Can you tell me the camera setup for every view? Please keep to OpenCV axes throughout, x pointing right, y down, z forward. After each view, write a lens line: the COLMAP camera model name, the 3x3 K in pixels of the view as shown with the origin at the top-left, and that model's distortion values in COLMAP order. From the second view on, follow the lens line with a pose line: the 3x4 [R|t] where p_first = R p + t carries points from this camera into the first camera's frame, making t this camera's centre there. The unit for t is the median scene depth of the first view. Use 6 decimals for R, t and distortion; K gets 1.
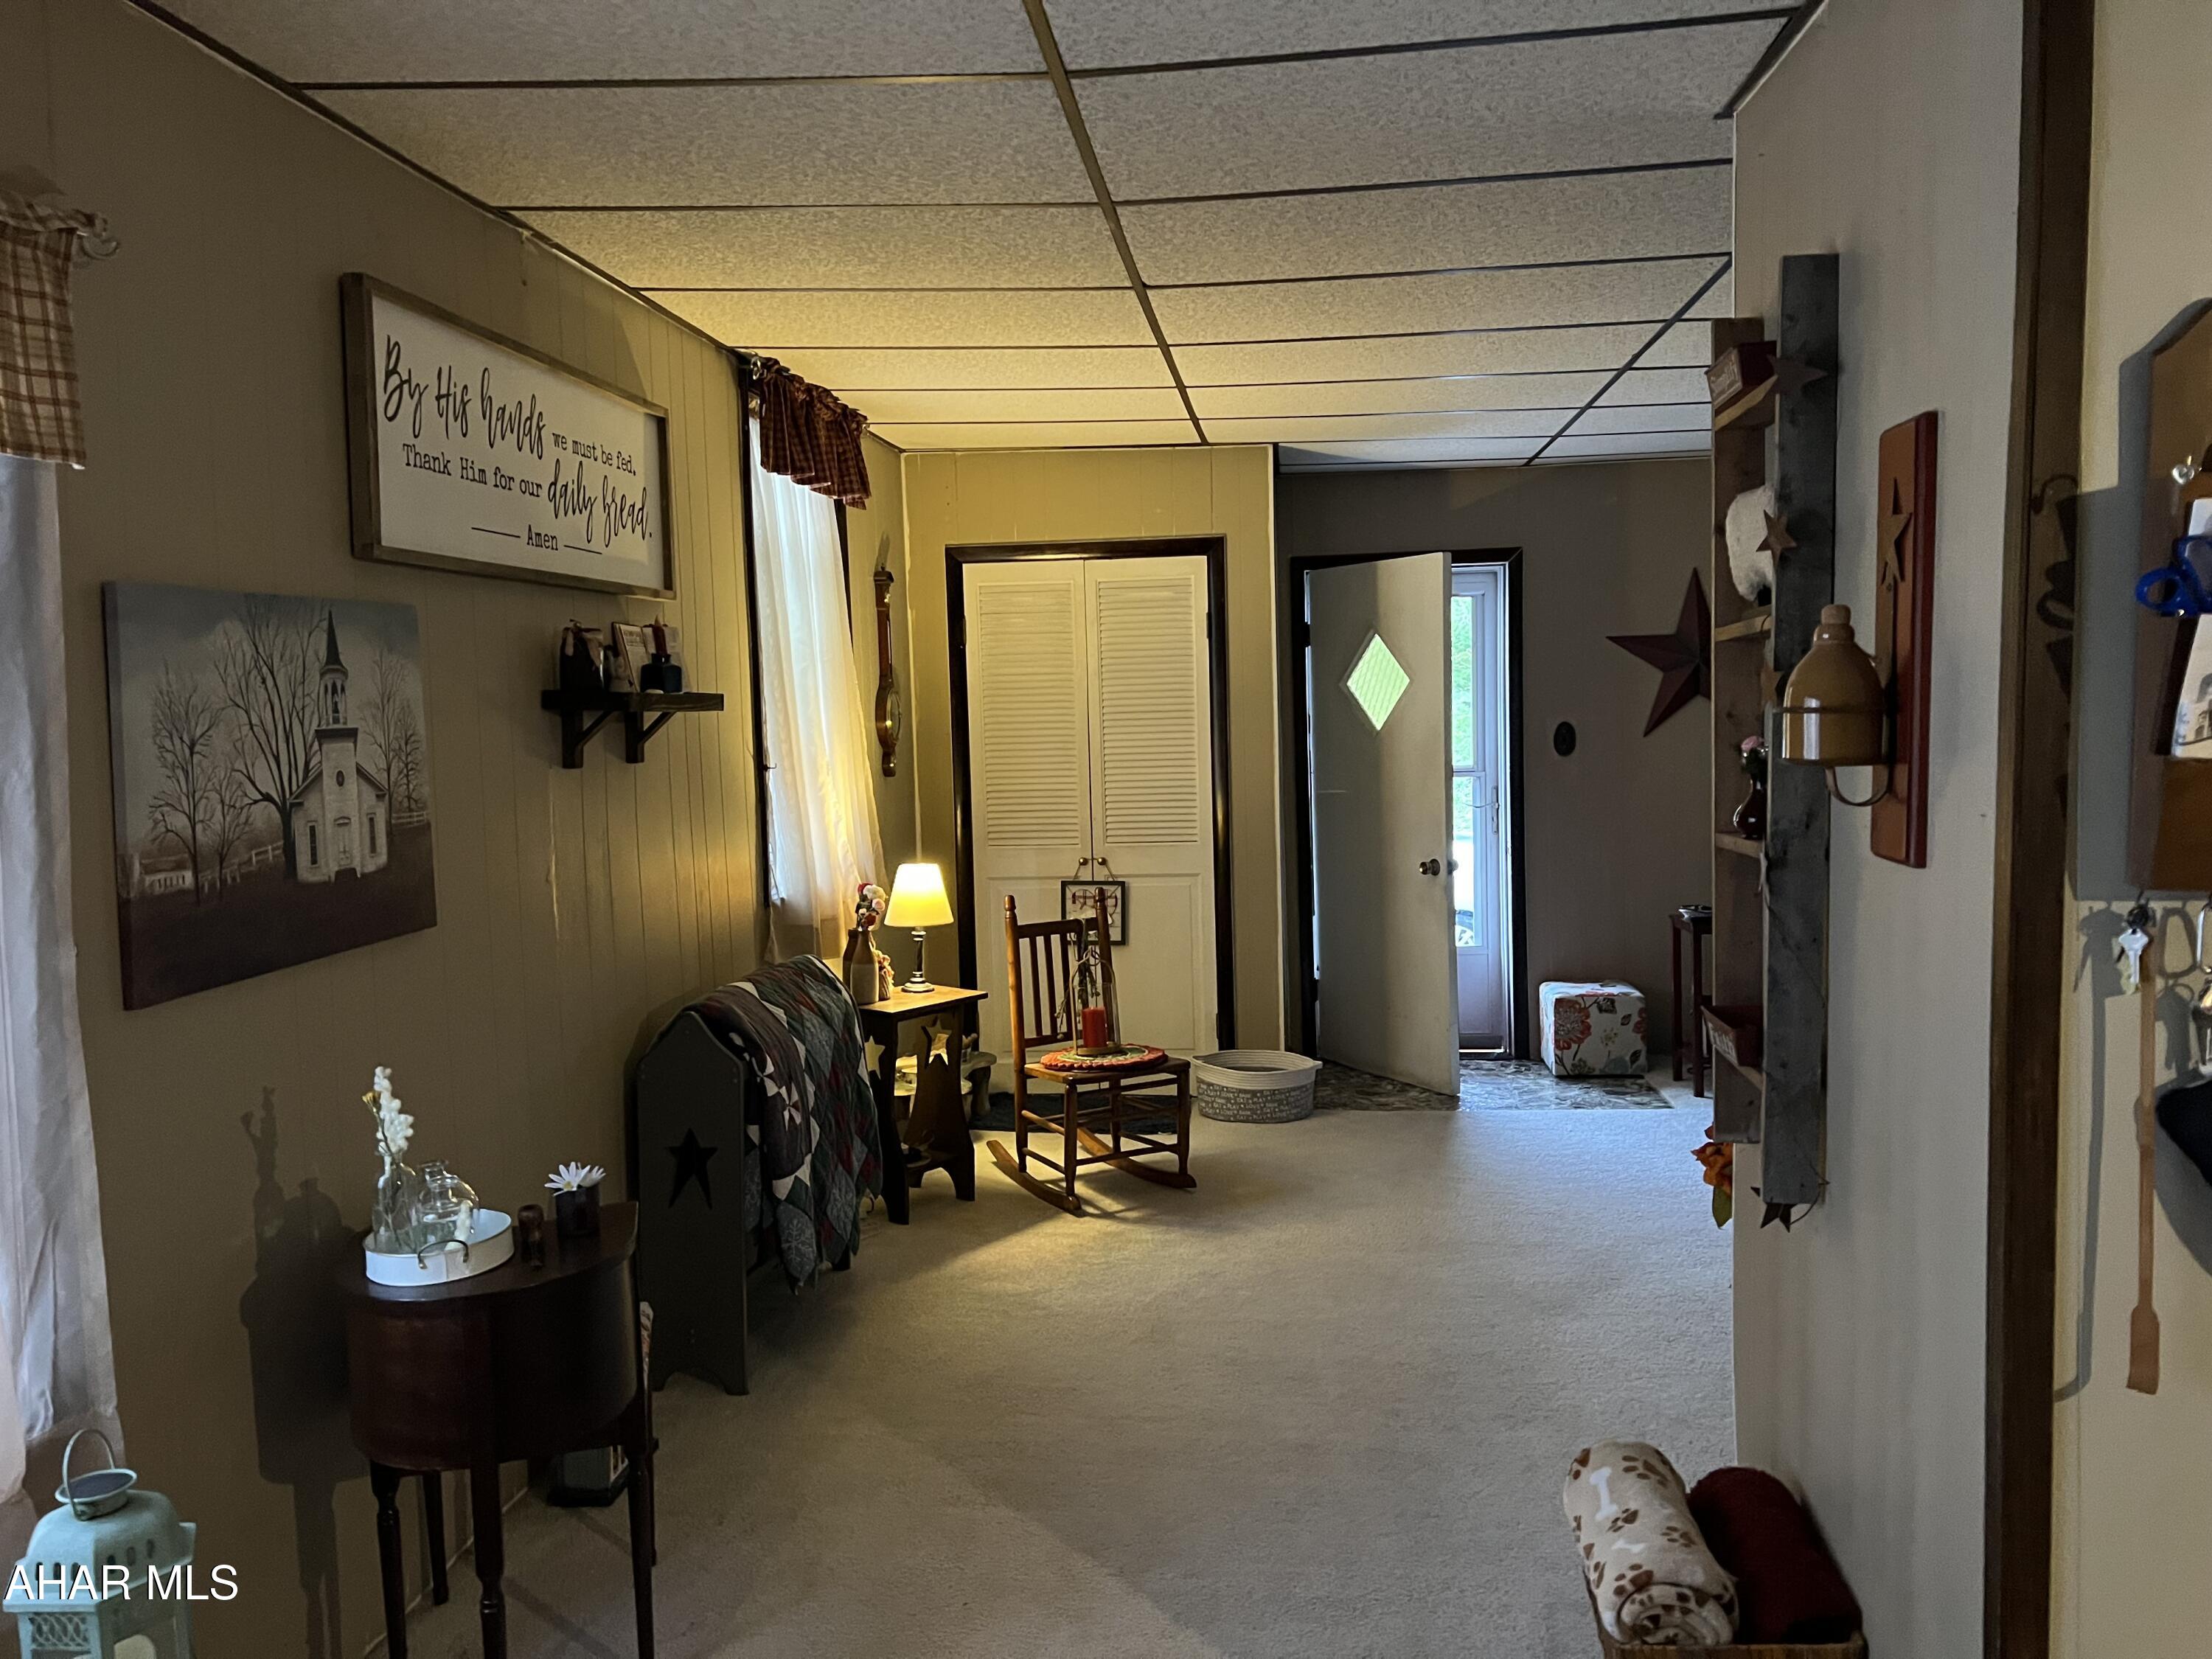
lens RADIAL K [[1641.3, 0, 1114.1], [0, 1641.3, 817.1], [0, 0, 1]] dist [0.041873, -0.041235]
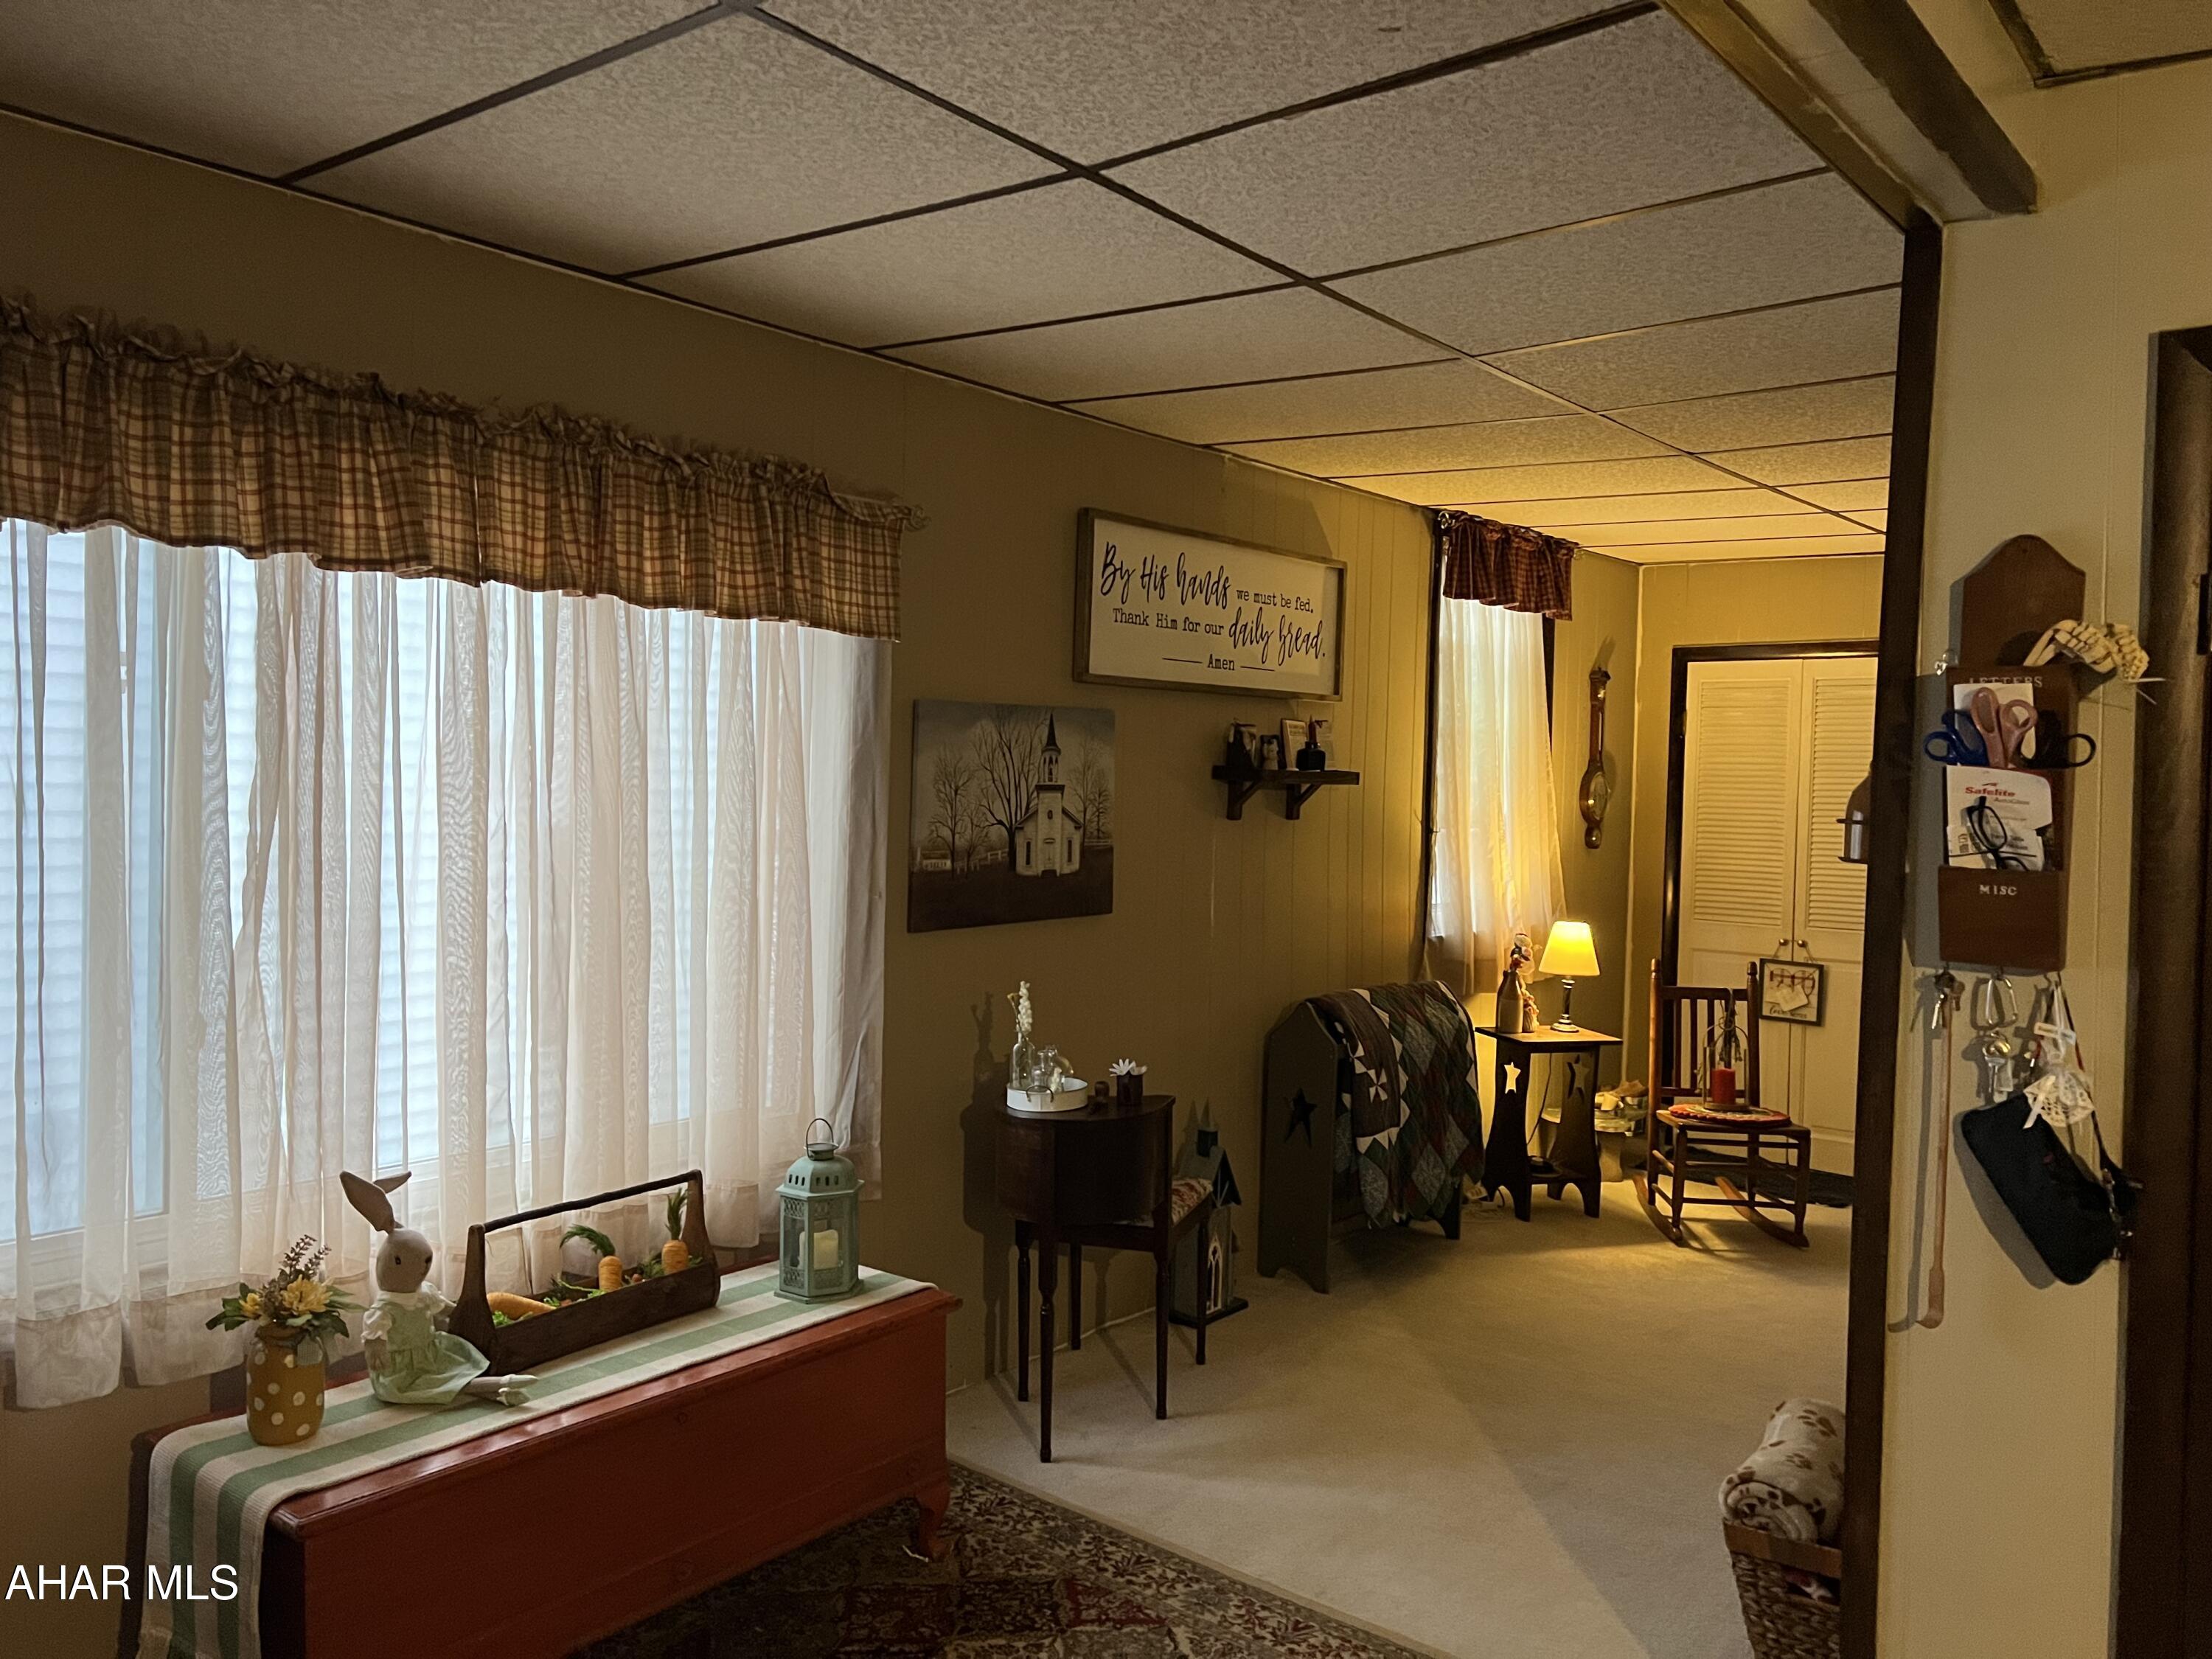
lens RADIAL K [[1638.5, 0, 1131.4], [0, 1638.5, 823.0], [0, 0, 1]] dist [0.108877, -0.145065]
pose [[0.838949, 0.059277, -0.540971, 0.408992], [-0.081423, 0.996533, -0.017076, 0.005123], [0.538084, 0.058373, 0.840868, -0.277982]]
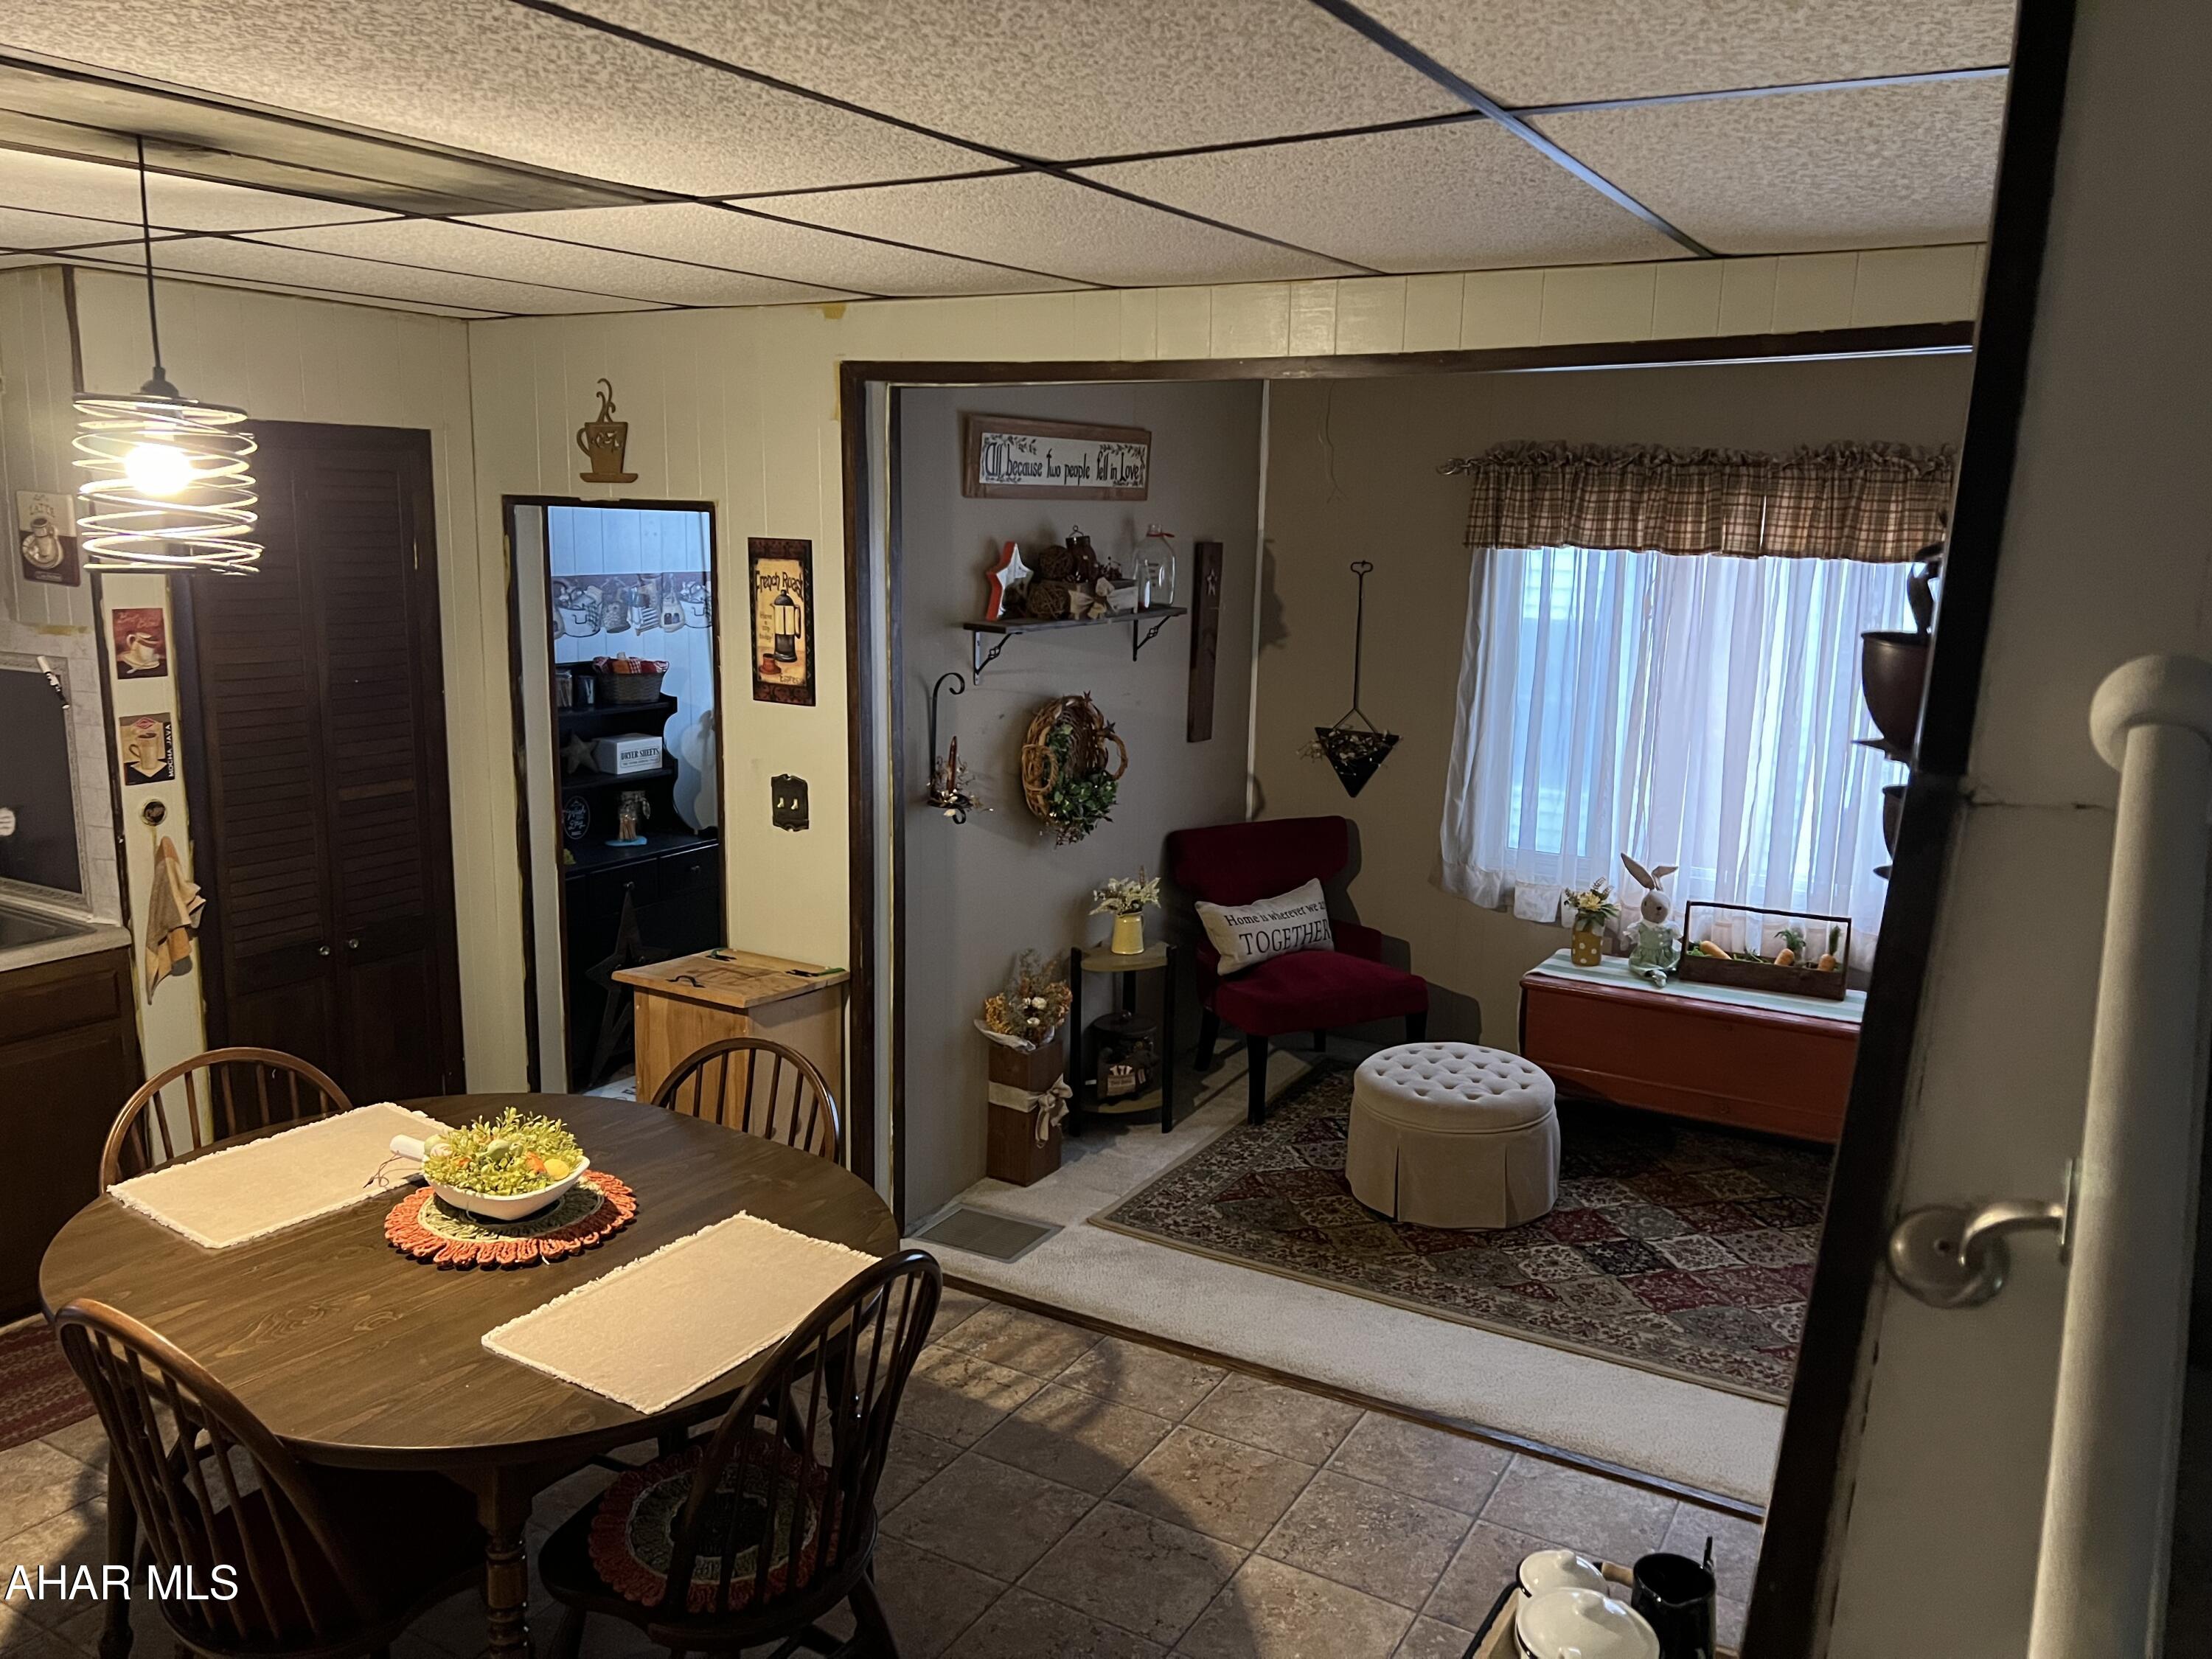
lens RADIAL K [[1625.1, 0, 1139.8], [0, 1625.1, 823.9], [0, 0, 1]] dist [0.040833, -0.056814]
pose [[-0.414313, 0.191301, -0.889803, 1.374906], [-0.072138, 0.967682, 0.241634, -0.212260], [0.907271, 0.164300, -0.387123, 0.432392]]
